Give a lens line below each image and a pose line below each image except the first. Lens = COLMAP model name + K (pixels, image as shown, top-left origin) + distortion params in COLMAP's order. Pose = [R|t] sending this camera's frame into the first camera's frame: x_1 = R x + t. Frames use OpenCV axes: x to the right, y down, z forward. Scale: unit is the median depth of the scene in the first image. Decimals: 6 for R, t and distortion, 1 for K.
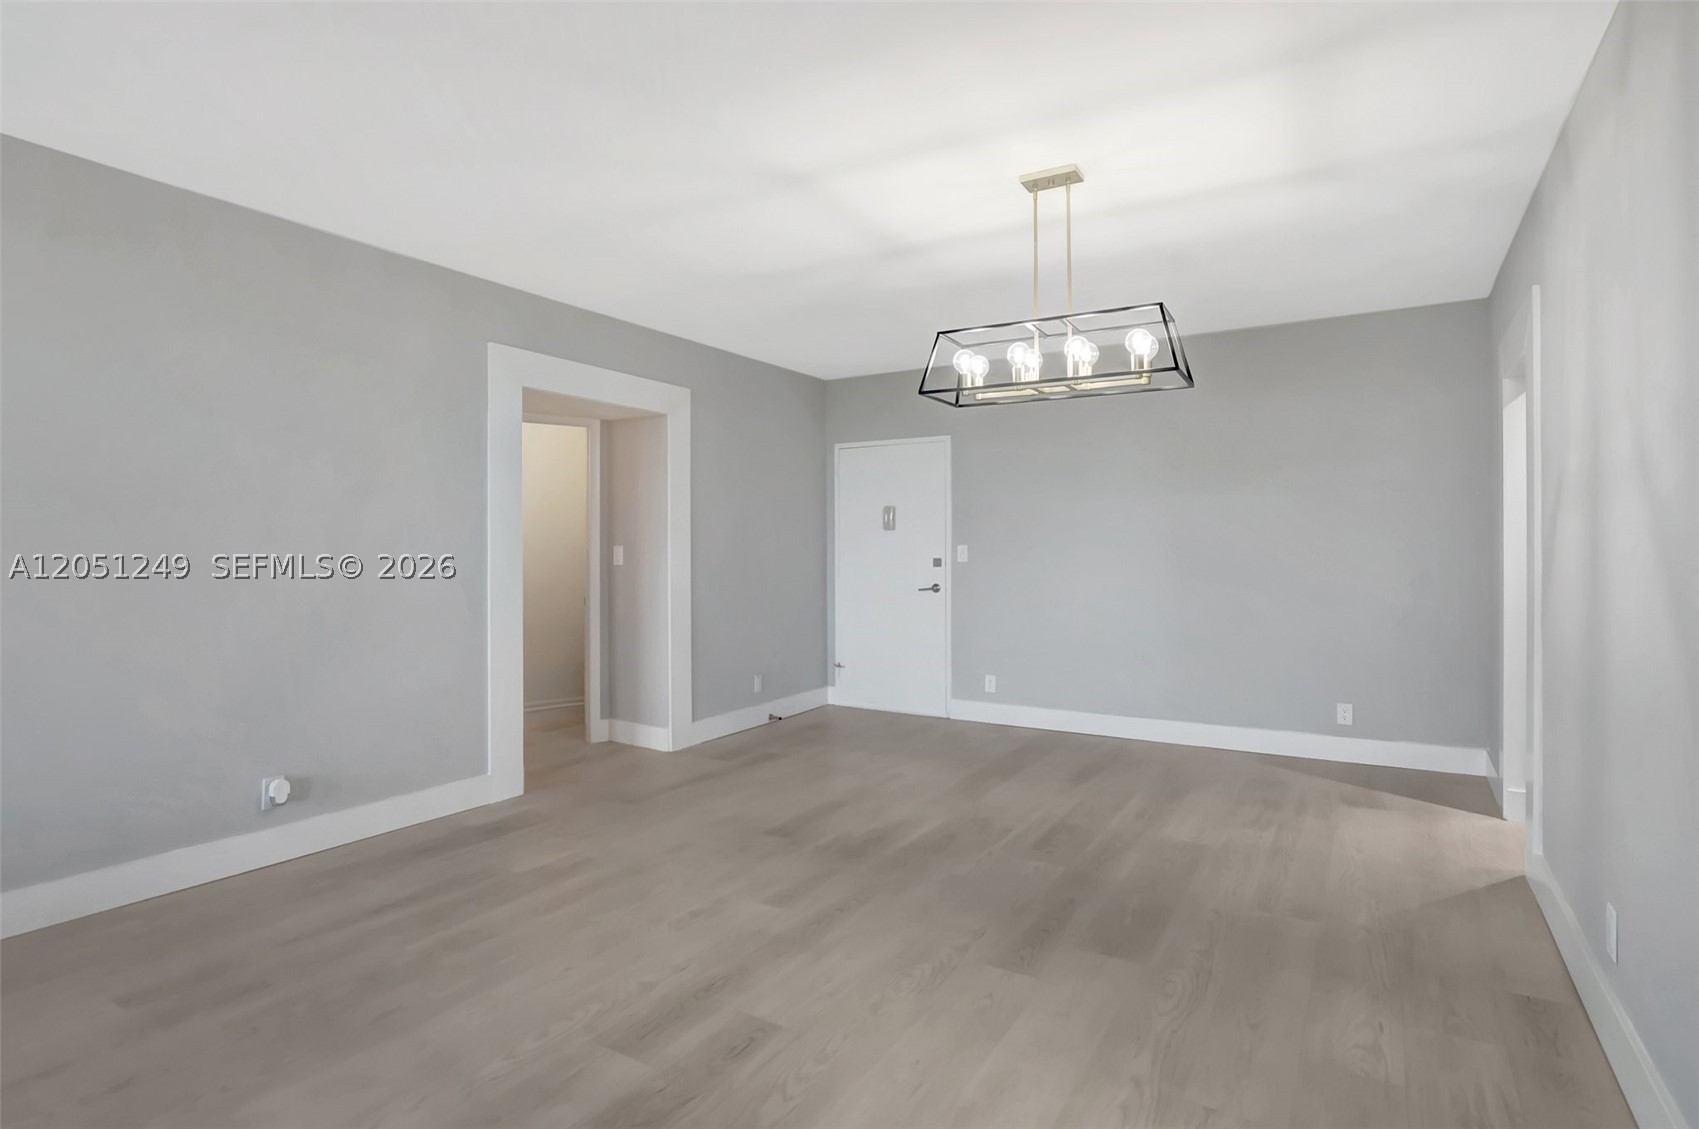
lens RADIAL K [[857.7, 0, 853.1], [0, 857.7, 539.2], [0, 0, 1]] dist [-0.000560, 0.000536]
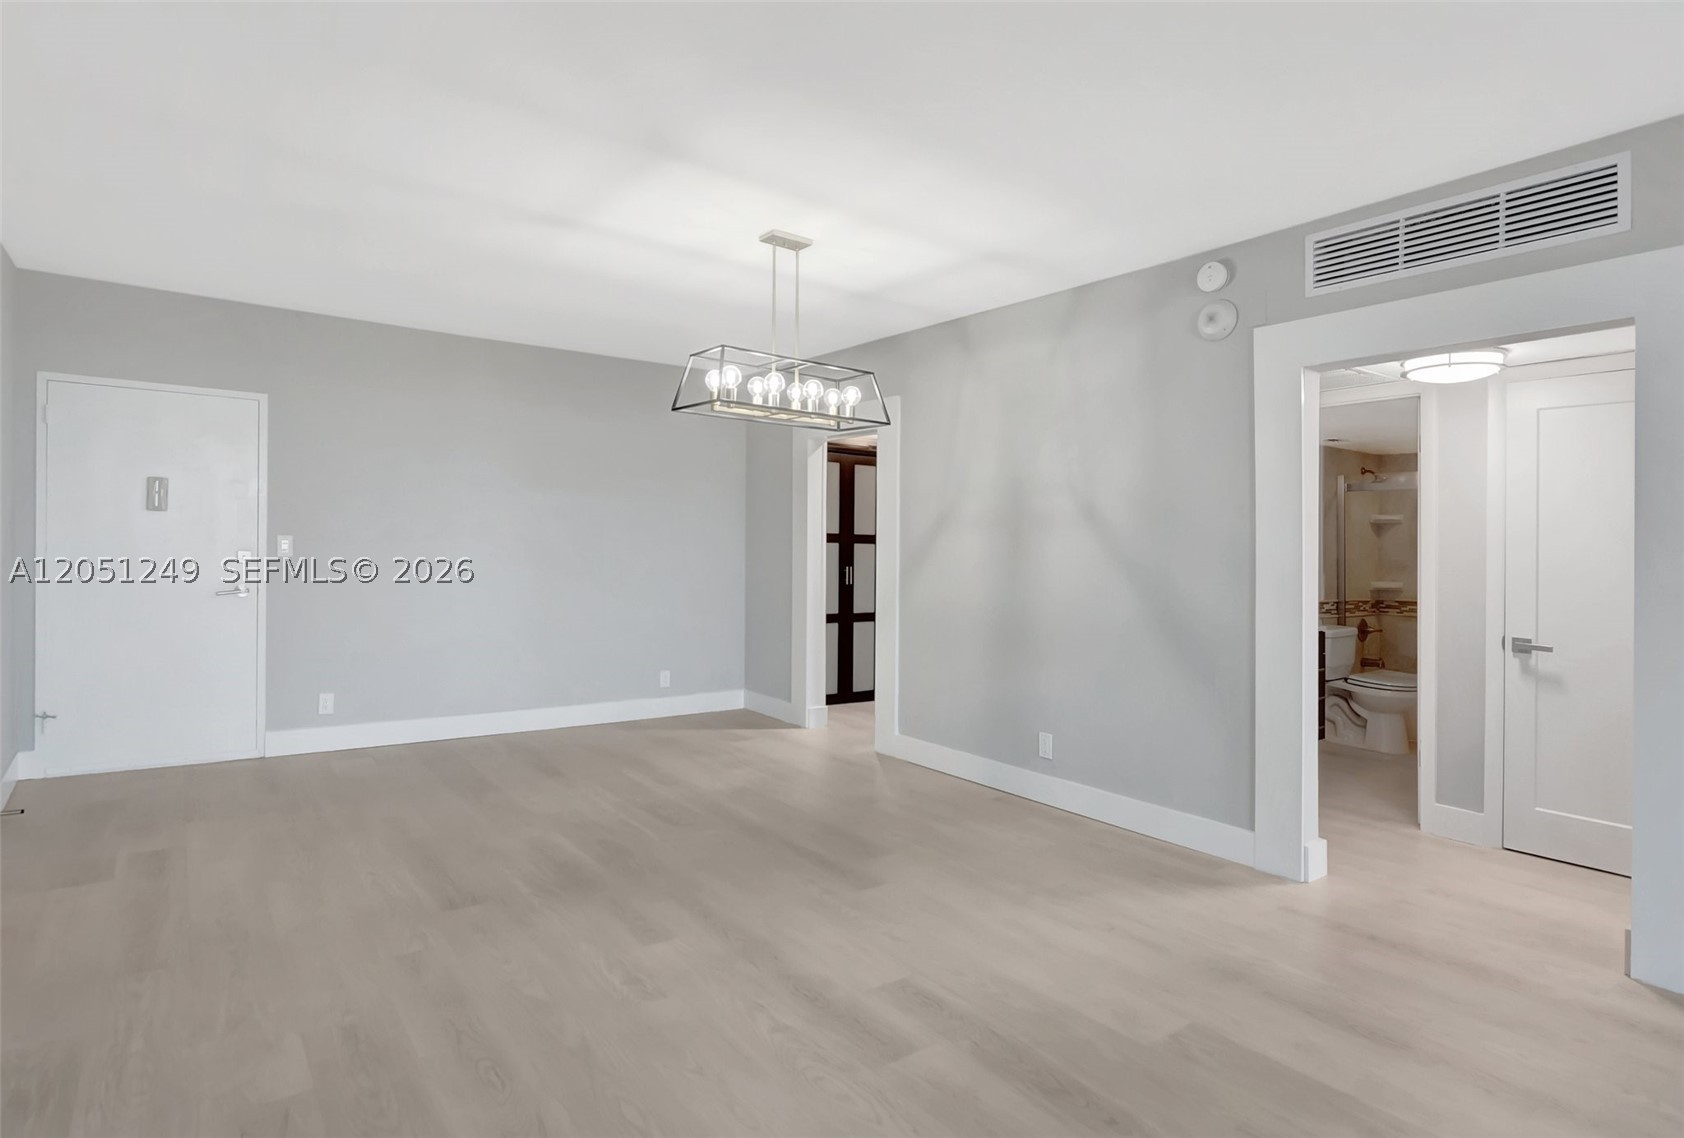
lens RADIAL K [[846.6, 0, 838.5], [0, 846.6, 544.1], [0, 0, 1]] dist [0.000441, 0.000888]
pose [[0.403767, 0.016559, 0.914712, -0.683346], [-0.033039, 0.999448, -0.003510, 0.000954], [-0.914265, -0.028804, 0.404091, 0.381766]]
